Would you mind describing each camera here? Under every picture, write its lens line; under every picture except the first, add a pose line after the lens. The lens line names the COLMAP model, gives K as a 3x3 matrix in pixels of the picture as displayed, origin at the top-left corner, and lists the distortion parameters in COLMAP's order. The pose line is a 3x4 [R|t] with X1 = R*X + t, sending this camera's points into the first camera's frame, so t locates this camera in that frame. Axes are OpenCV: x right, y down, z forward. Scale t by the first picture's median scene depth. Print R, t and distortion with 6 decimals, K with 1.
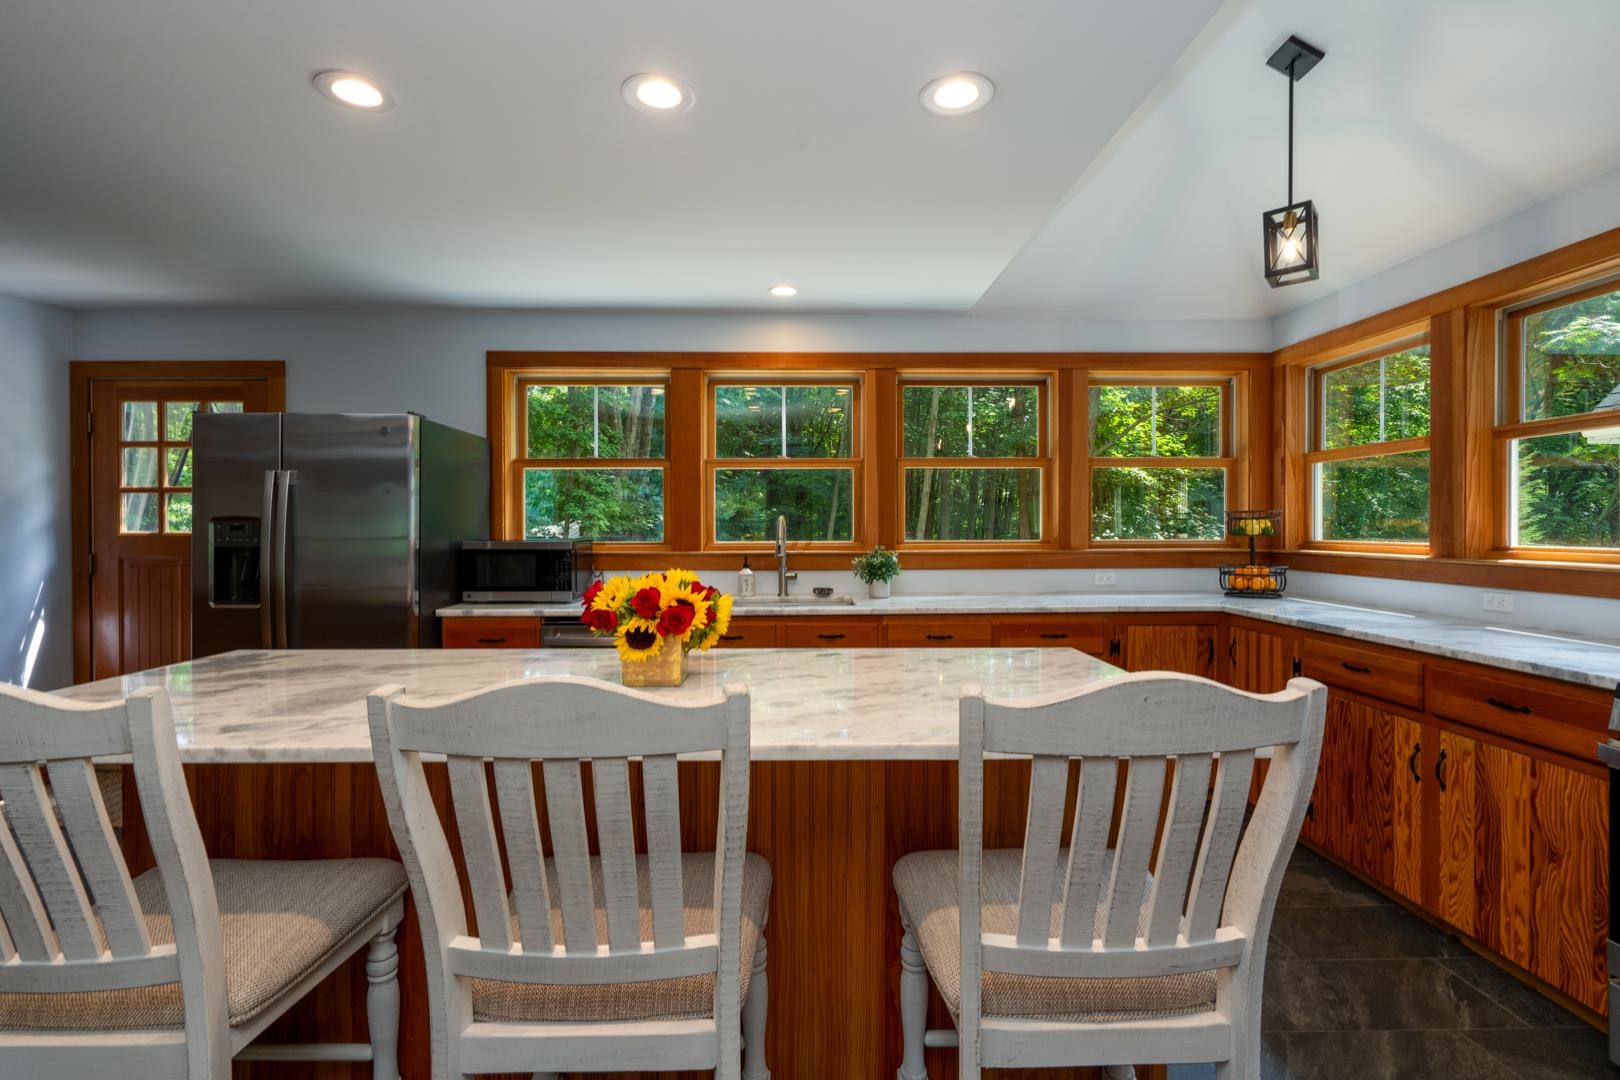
lens RADIAL K [[735.2, 0, 807.4], [0, 735.2, 527.8], [0, 0, 1]] dist [-0.004034, 0.002138]
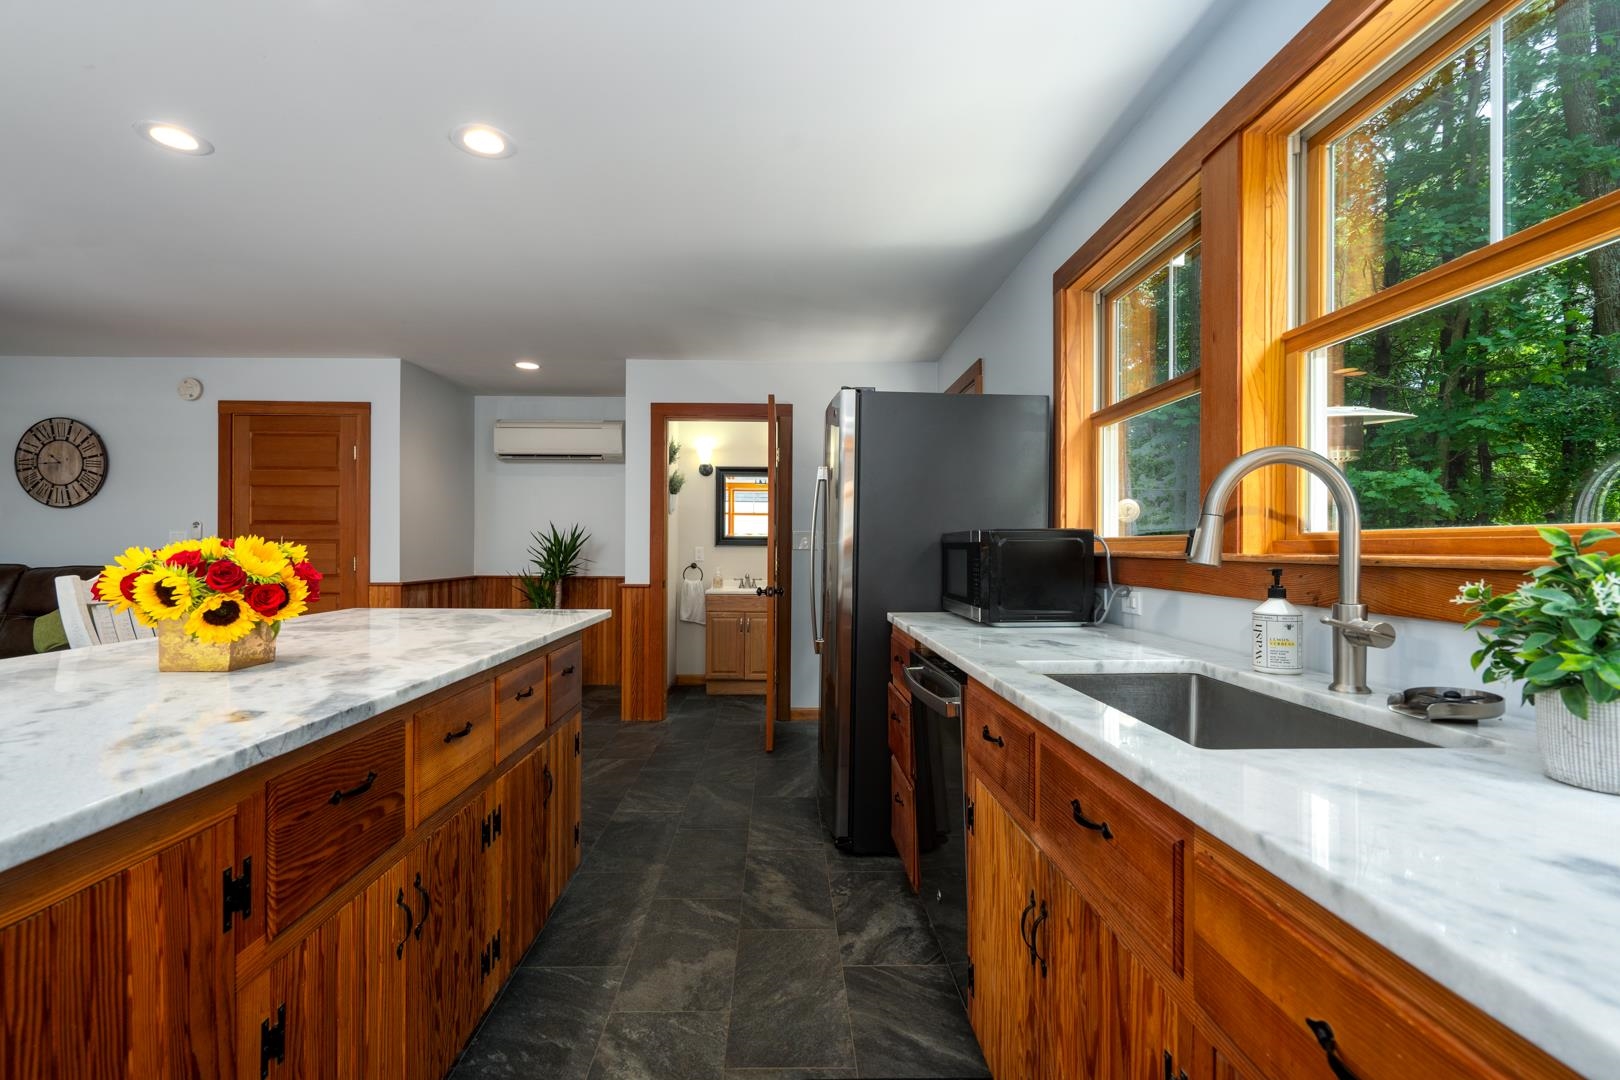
lens RADIAL K [[735.2, 0, 788.2], [0, 735.2, 544.8], [0, 0, 1]] dist [-0.004034, 0.002138]
pose [[0.002828, 0.000797, -0.999996, 0.308459], [-0.006211, 0.999980, 0.000780, 0.030175], [0.999977, 0.006209, 0.002833, 0.783517]]
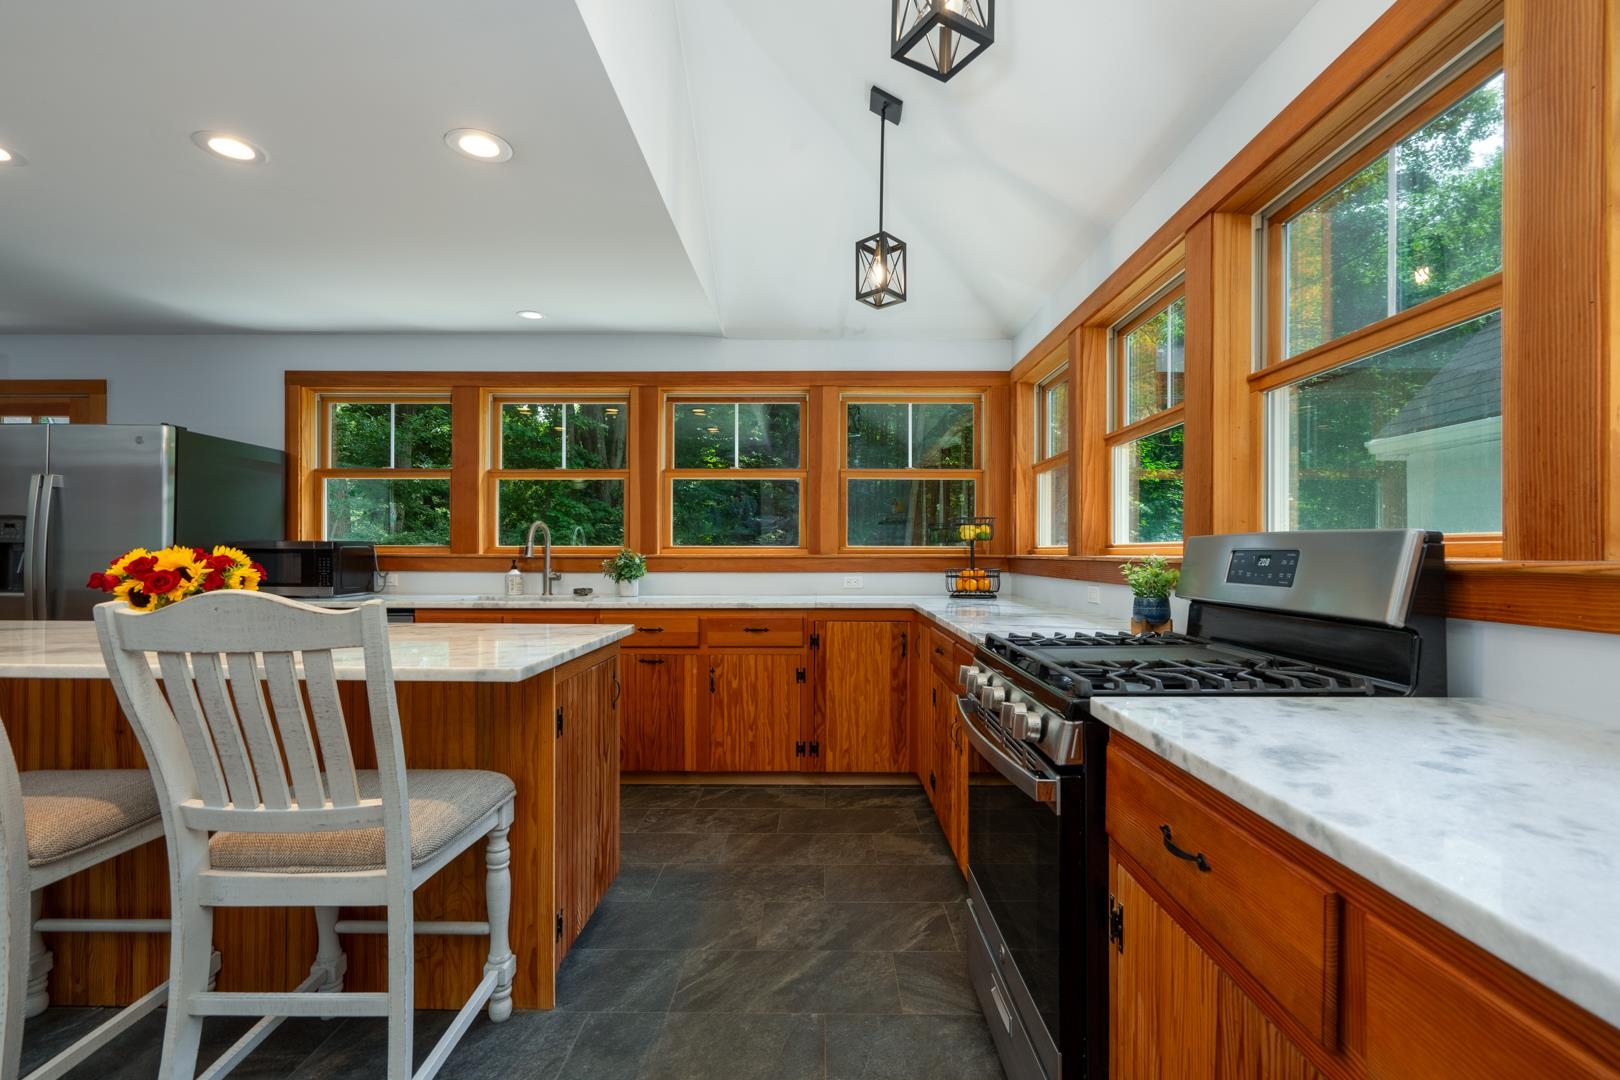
lens RADIAL K [[735.2, 0, 810.3], [0, 735.2, 550.3], [0, 0, 1]] dist [-0.004034, 0.002138]
pose [[0.999589, 0.005479, -0.028128, 0.407665], [-0.005659, 0.999964, -0.006330, 0.032875], [0.028093, 0.006487, 0.999584, -0.081944]]
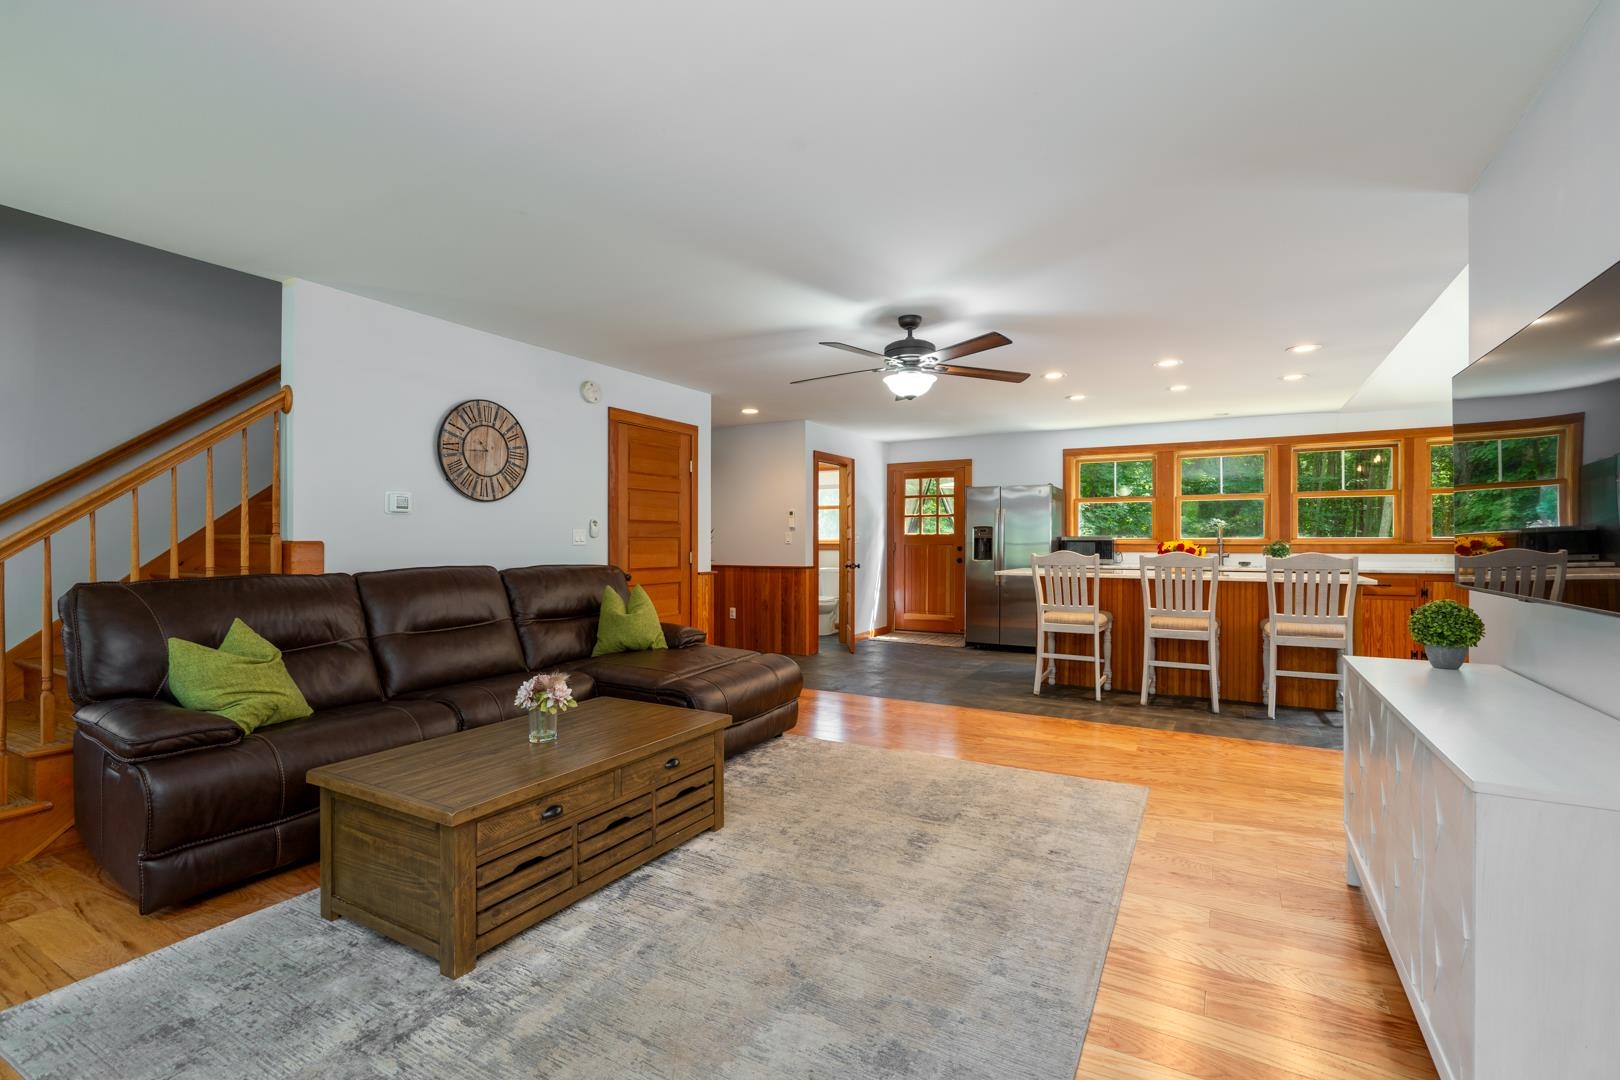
lens RADIAL K [[735.2, 0, 807.9], [0, 735.2, 533.4], [0, 0, 1]] dist [-0.004034, 0.002138]
pose [[0.859540, -0.001597, -0.511065, 0.022011], [-0.004265, 0.999938, -0.010297, 0.033294], [0.511050, 0.011030, 0.859480, -1.310669]]
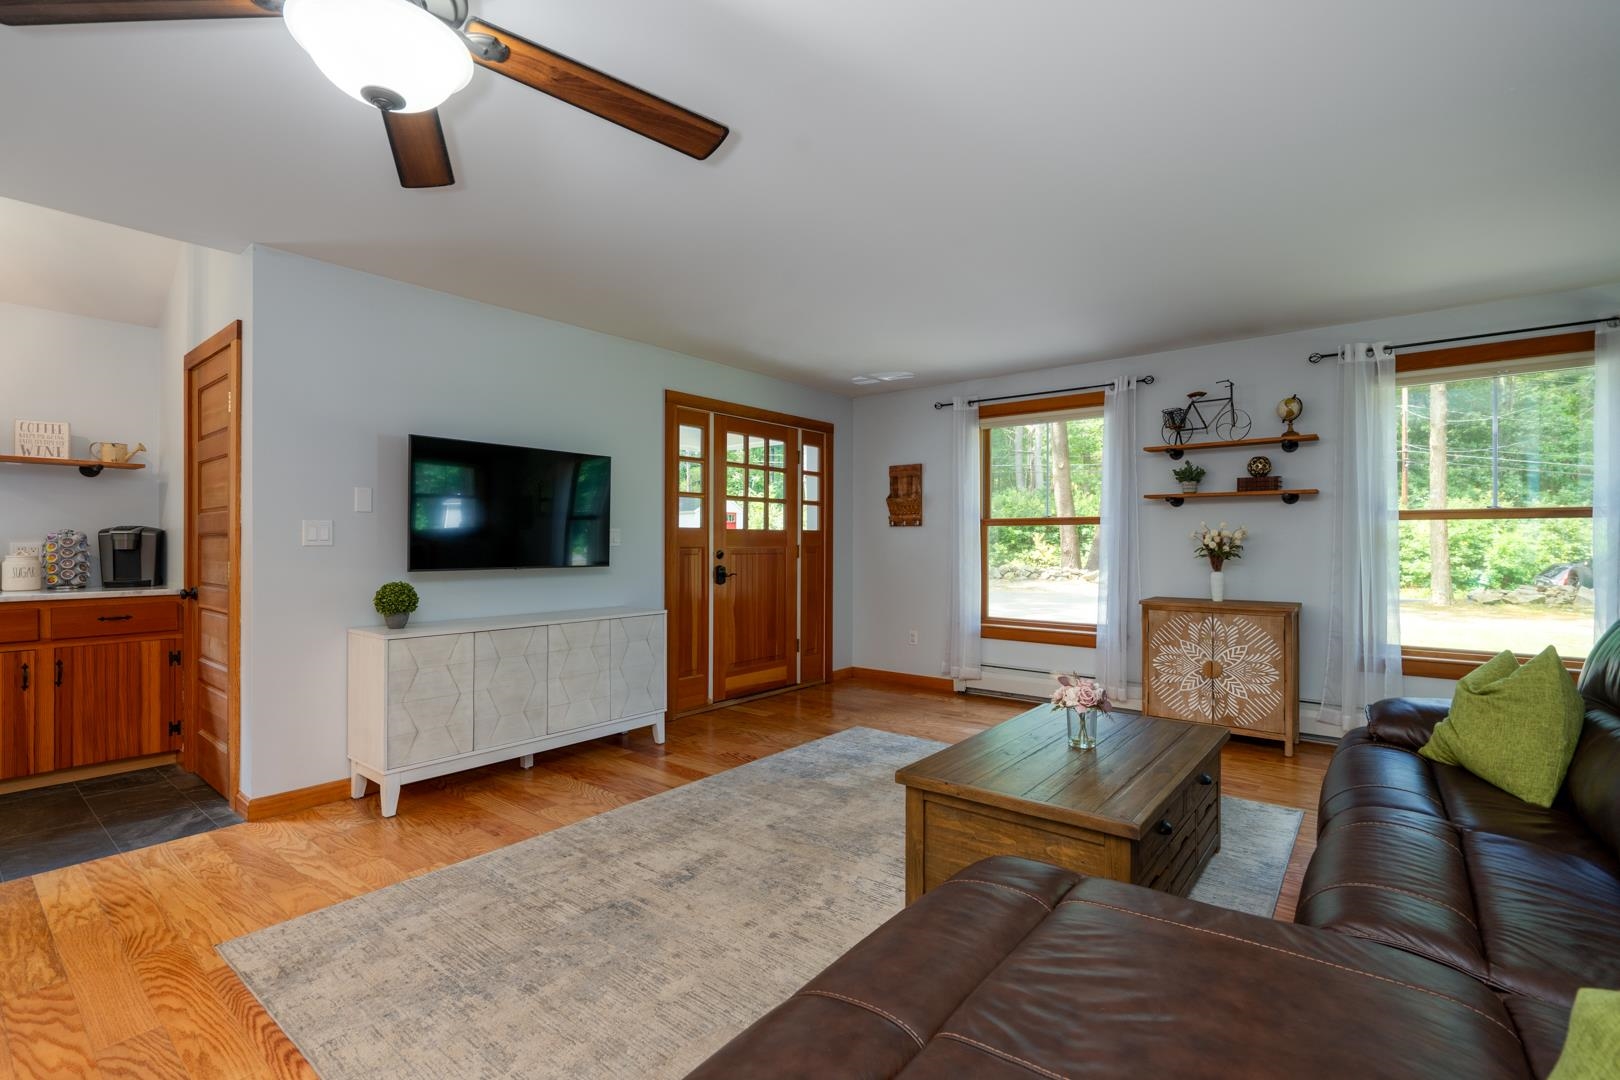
lens RADIAL K [[735.2, 0, 802.3], [0, 735.2, 538.9], [0, 0, 1]] dist [-0.004034, 0.002138]
pose [[-0.761339, 0.006765, 0.648318, -0.824037], [0.002461, 0.999969, -0.007545, 0.035975], [-0.648349, -0.004149, -0.761332, -0.107721]]
